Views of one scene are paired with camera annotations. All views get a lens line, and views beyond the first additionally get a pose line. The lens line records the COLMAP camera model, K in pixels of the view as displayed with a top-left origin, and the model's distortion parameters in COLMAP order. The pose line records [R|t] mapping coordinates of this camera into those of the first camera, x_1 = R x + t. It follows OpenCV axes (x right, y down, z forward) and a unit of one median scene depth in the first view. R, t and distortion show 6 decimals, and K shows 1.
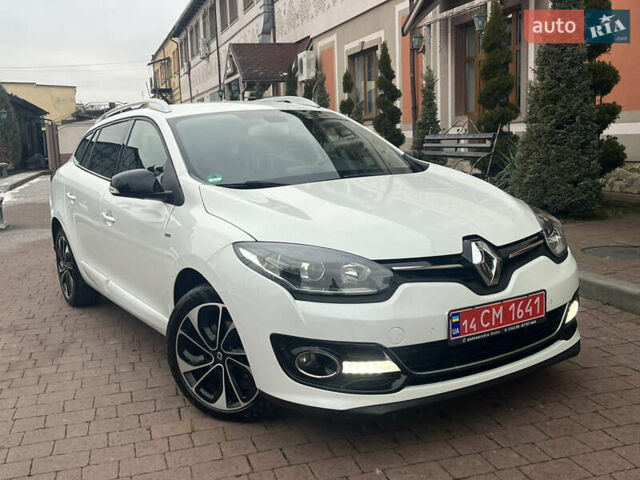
lens RADIAL K [[687.8, 0, 311.0], [0, 687.8, 239.8], [0, 0, 1]] dist [0.038381, 0.000000]
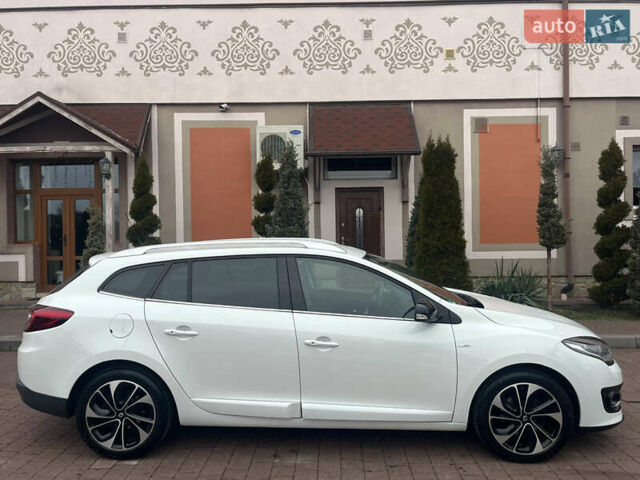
lens RADIAL K [[512.1, 0, 316.5], [0, 512.1, 243.5], [0, 0, 1]] dist [0.043538, -0.047213]
pose [[0.556374, 0.031263, 0.830343, -1.361248], [0.105027, 0.988632, -0.107596, -0.143006], [-0.824267, 0.147073, 0.546766, 0.706568]]
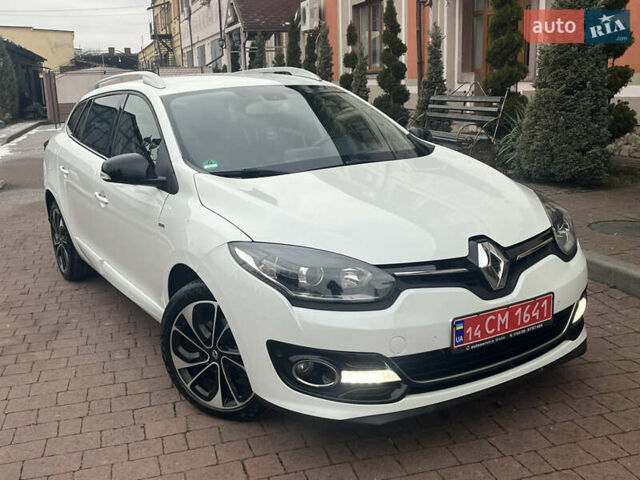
lens RADIAL K [[687.8, 0, 312.7], [0, 687.8, 240.0], [0, 0, 1]] dist [0.038381, 0.000000]
pose [[0.999968, 0.007985, -0.000067, 0.003715], [-0.007958, 0.997201, 0.074346, -0.064698], [0.000660, -0.074343, 0.997233, 0.043399]]
